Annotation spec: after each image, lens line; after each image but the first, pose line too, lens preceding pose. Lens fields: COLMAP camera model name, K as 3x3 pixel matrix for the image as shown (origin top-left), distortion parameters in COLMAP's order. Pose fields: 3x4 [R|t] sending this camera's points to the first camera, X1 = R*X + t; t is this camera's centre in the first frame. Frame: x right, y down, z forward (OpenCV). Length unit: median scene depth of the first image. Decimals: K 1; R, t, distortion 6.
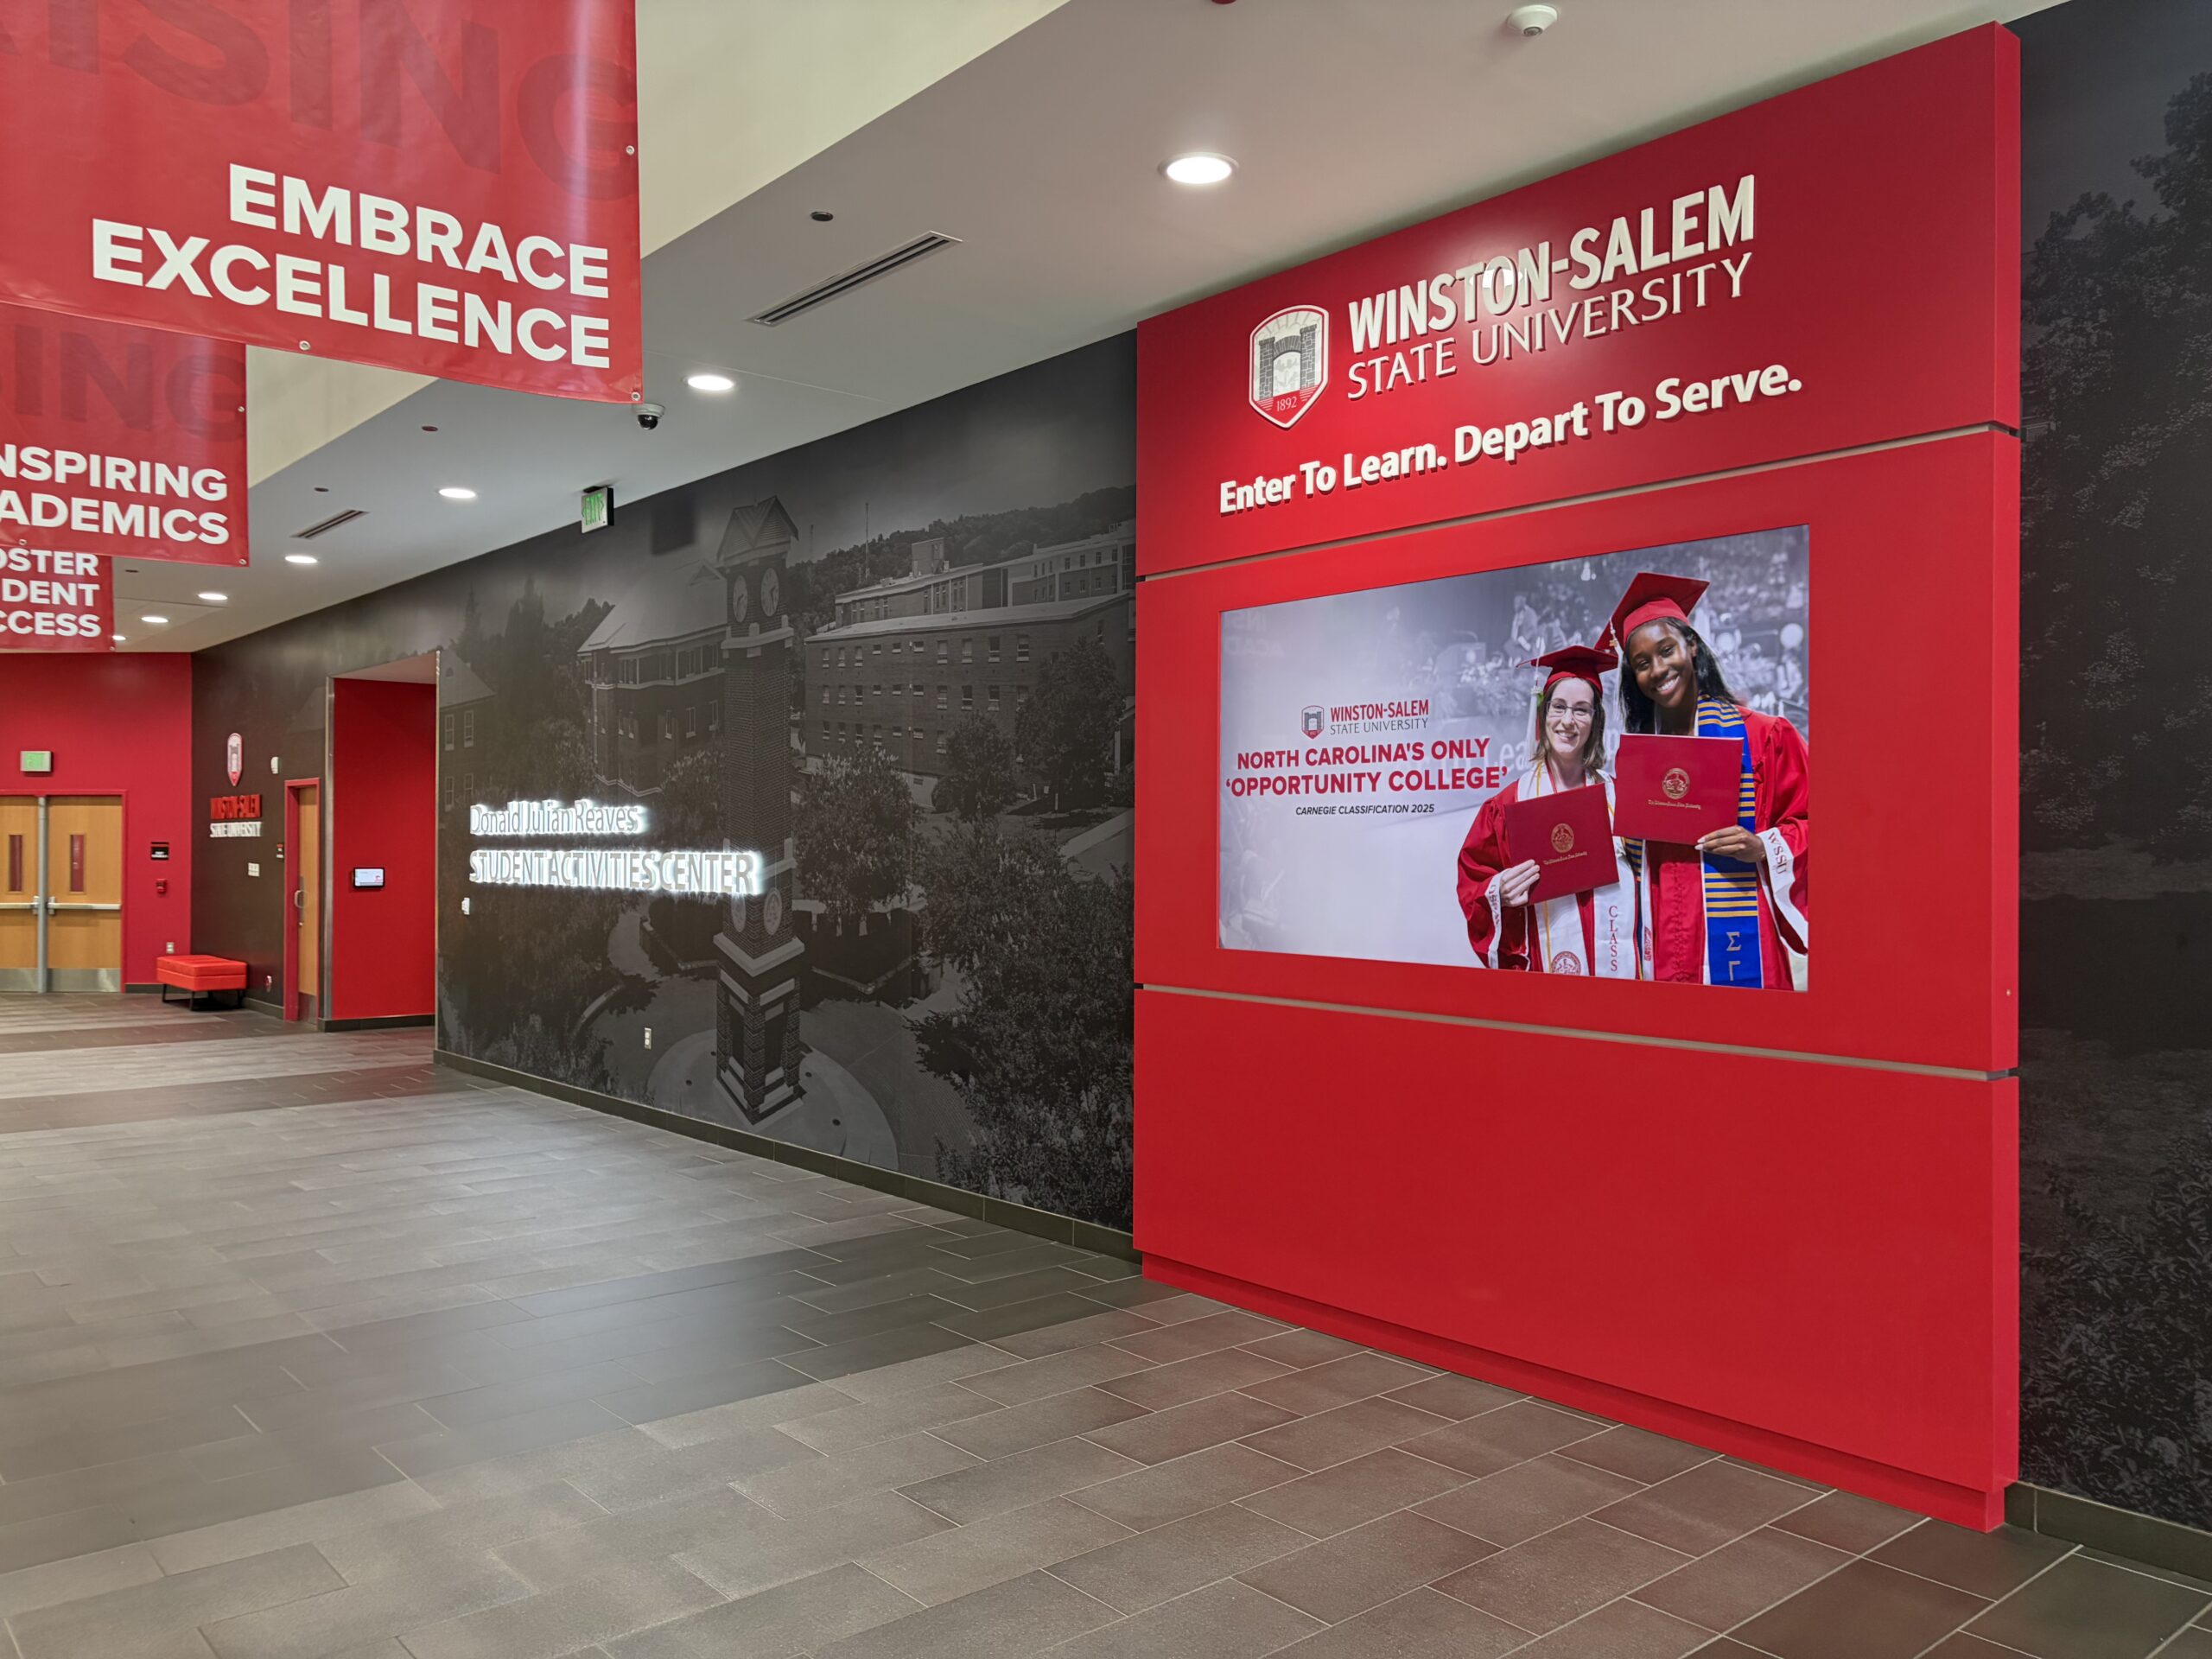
lens RADIAL K [[1677.3, 0, 1102.0], [0, 1677.3, 839.9], [0, 0, 1]] dist [0.092886, -0.083048]
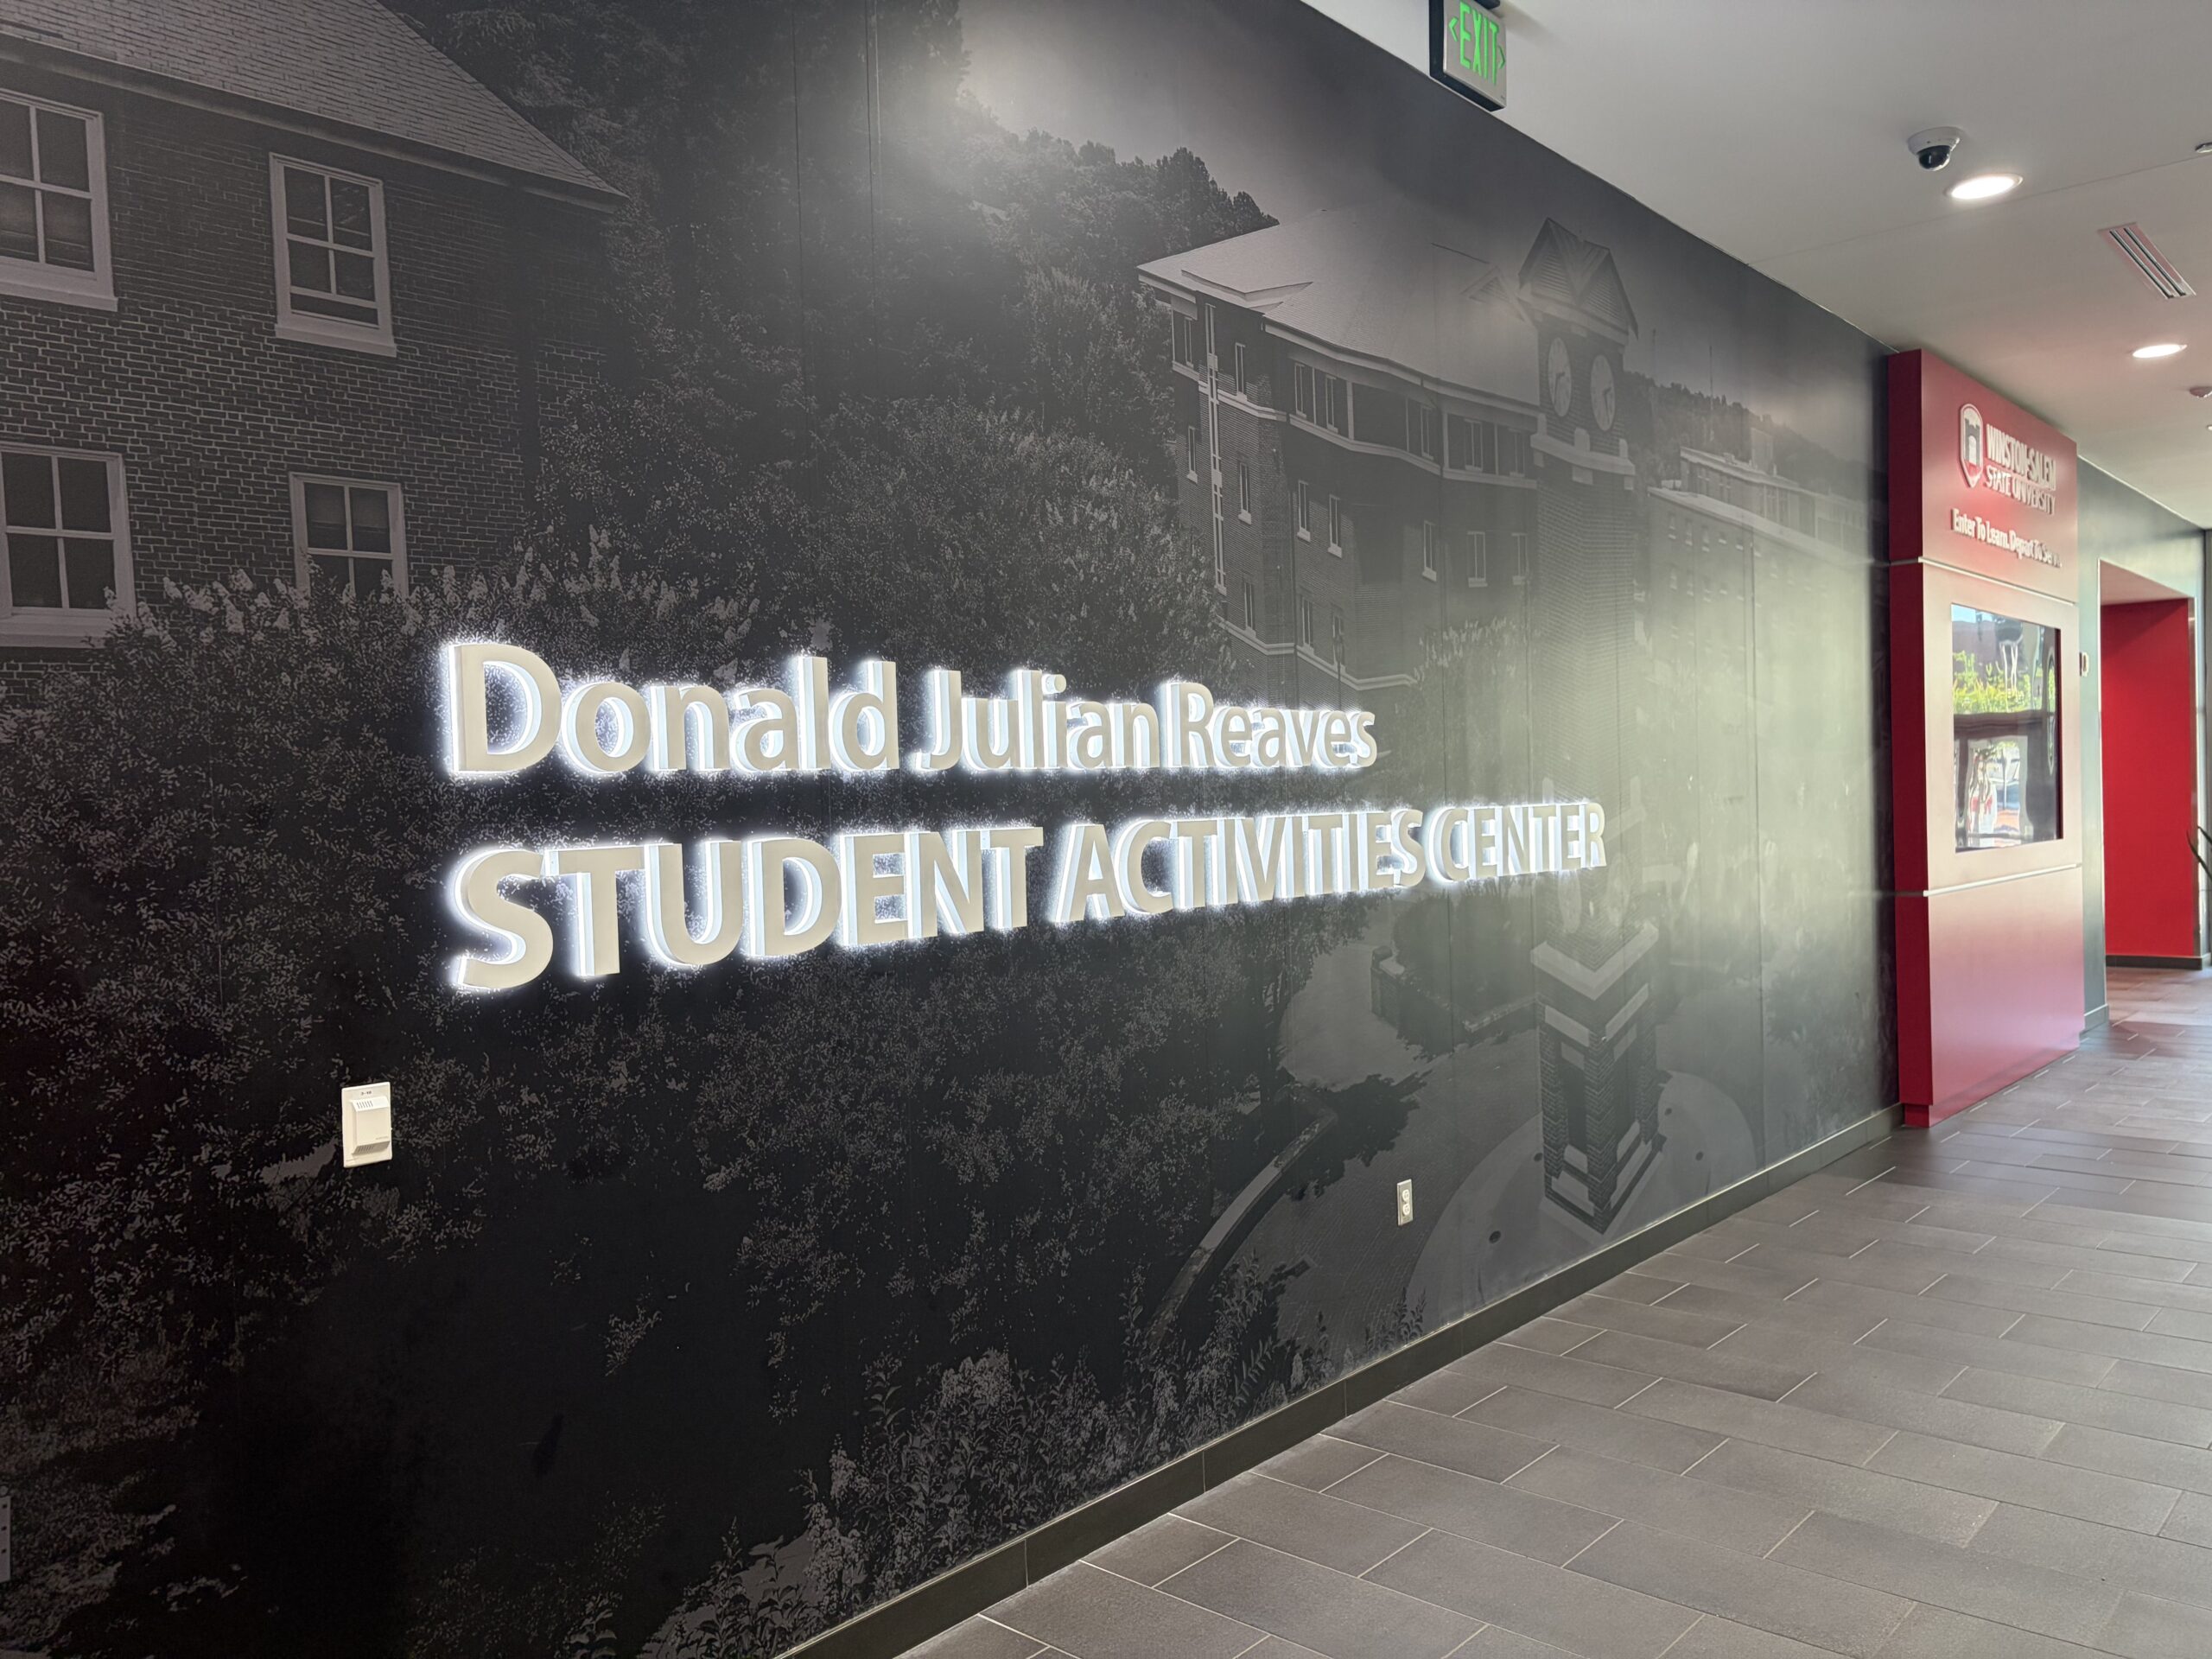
lens RADIAL K [[1677.3, 0, 1102.0], [0, 1677.3, 839.9], [0, 0, 1]] dist [0.092886, -0.083048]
pose [[-0.147842, -0.018946, 0.988830, -1.279721], [0.026017, 0.999396, 0.023039, 0.004886], [-0.988669, 0.029132, -0.147259, 2.036652]]
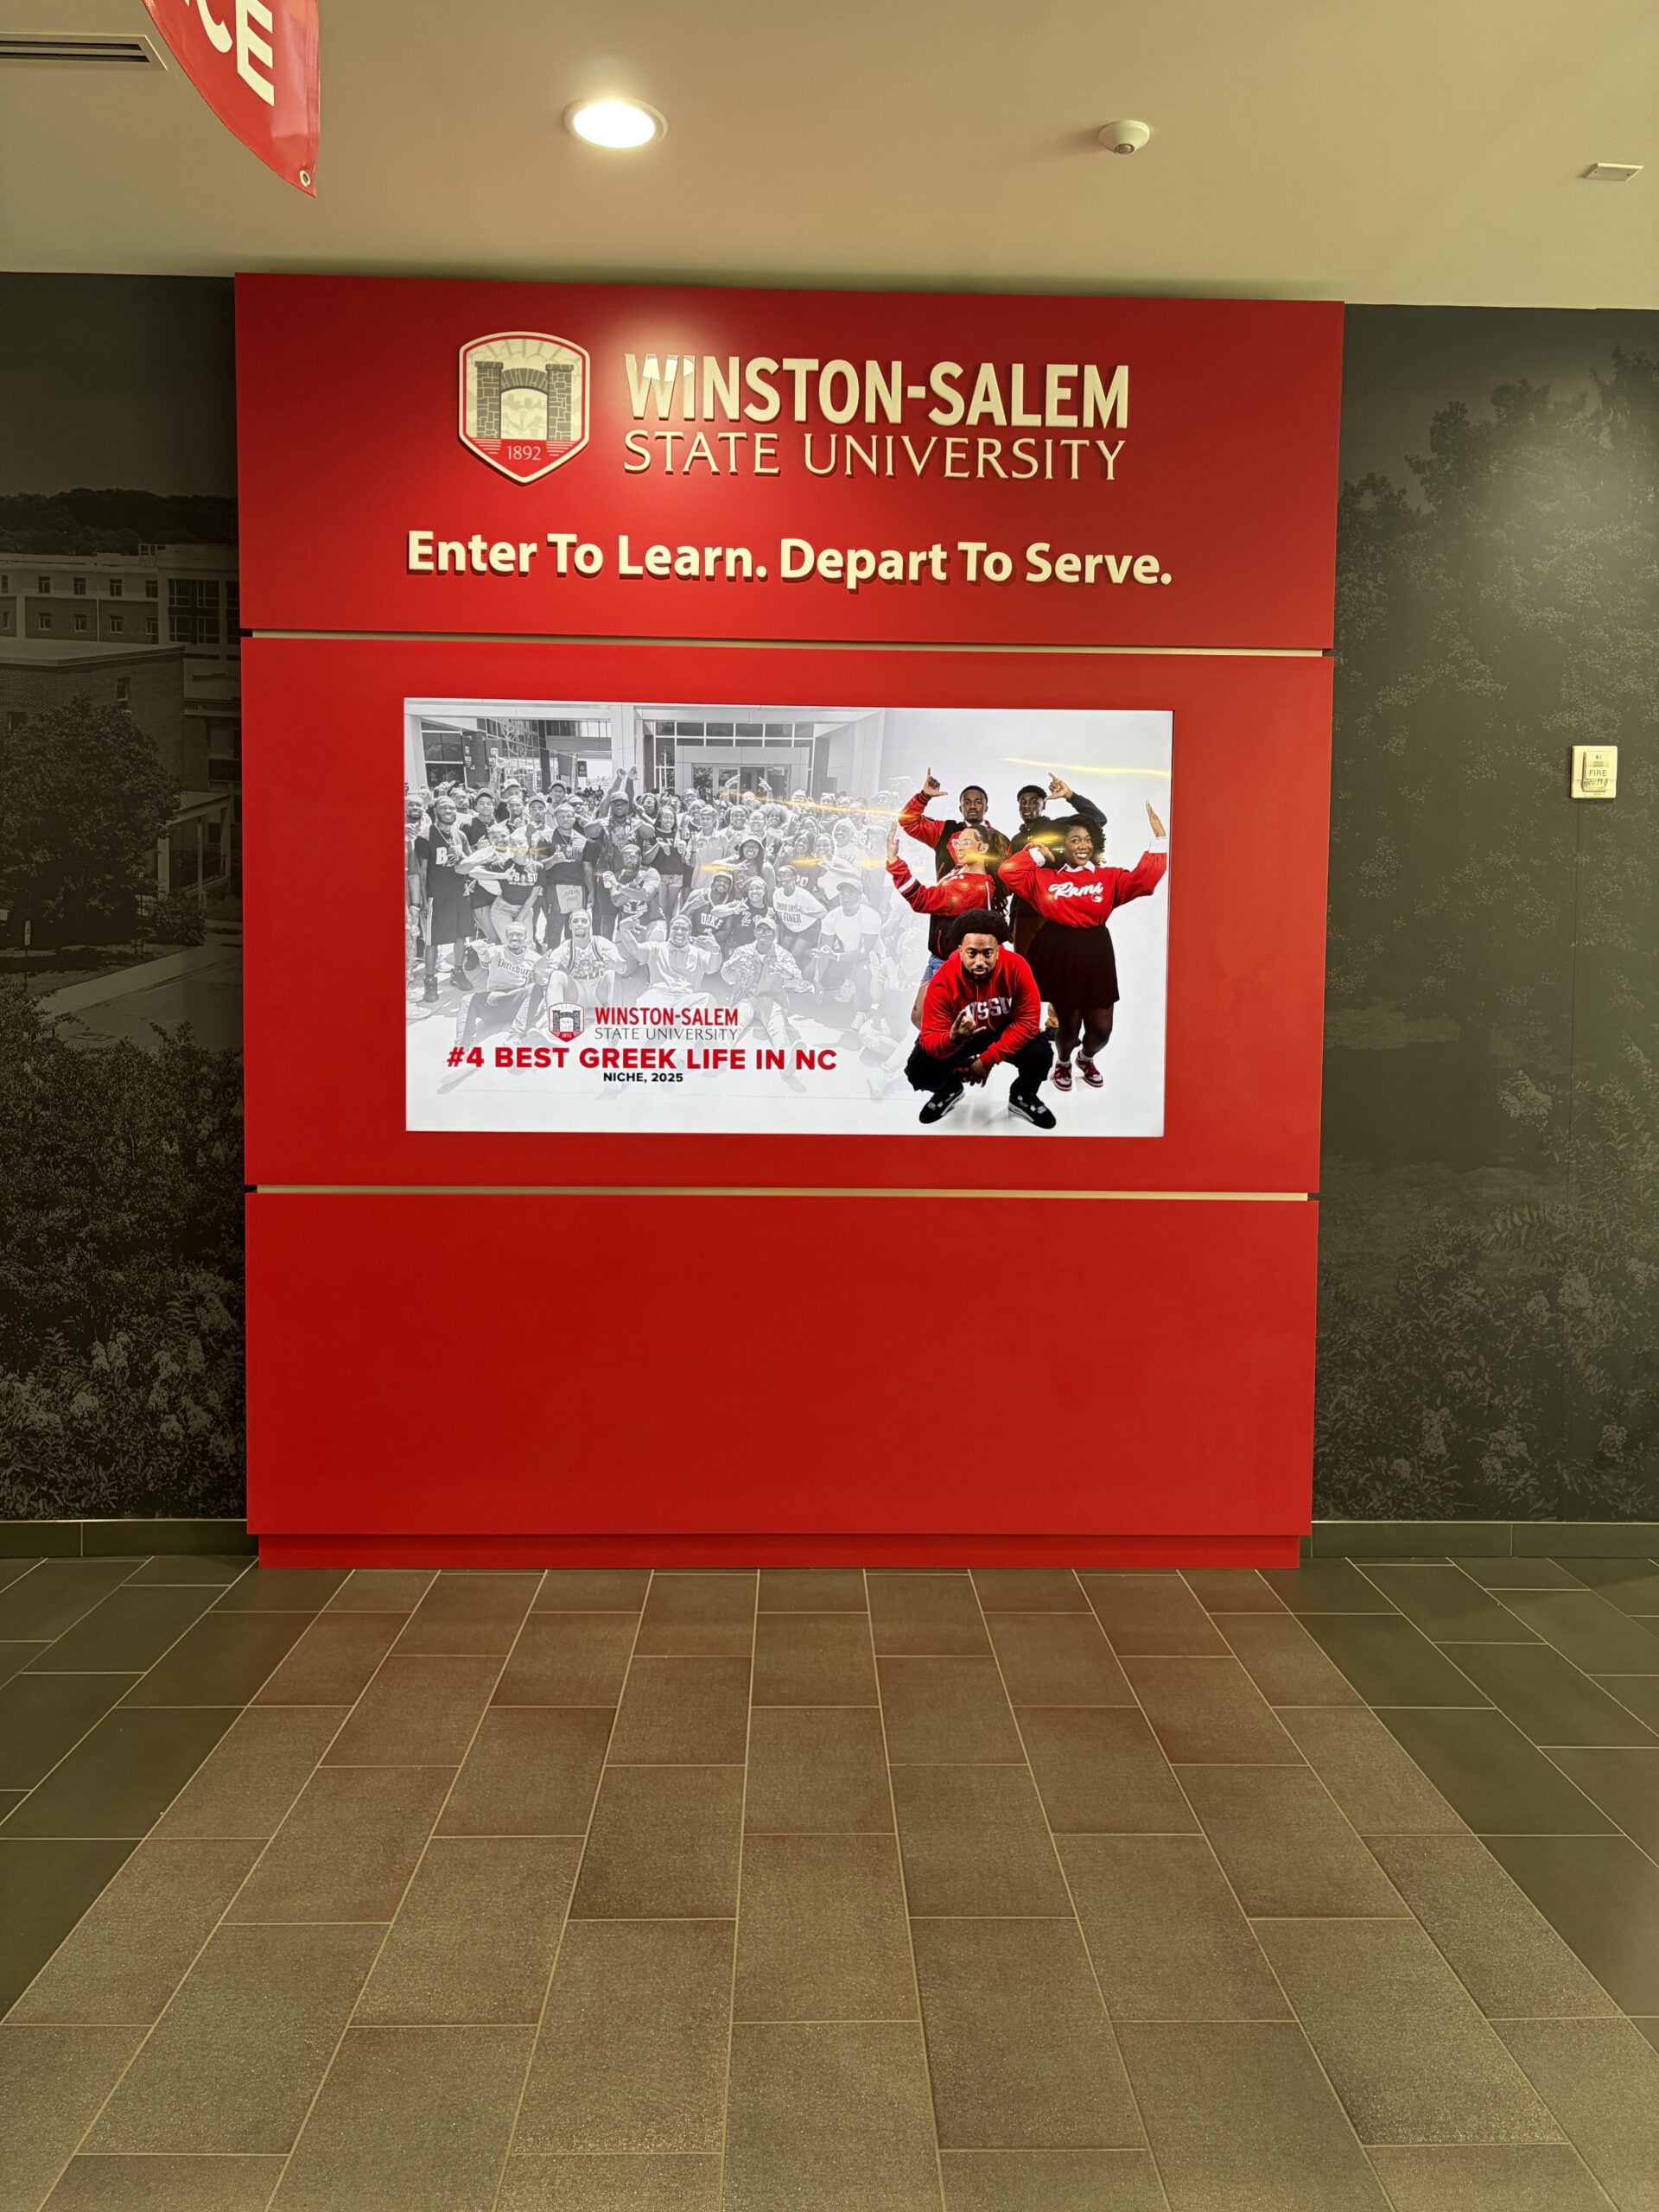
lens RADIAL K [[1646.2, 0, 829.5], [0, 1646.2, 1106.0], [0, 0, 1]] dist [0.033329, -0.004754]
pose [[0.631571, -0.035689, 0.774496, -0.485498], [-0.008196, 0.998577, 0.052698, 0.012477], [-0.775275, -0.039630, 0.630380, 0.430269]]
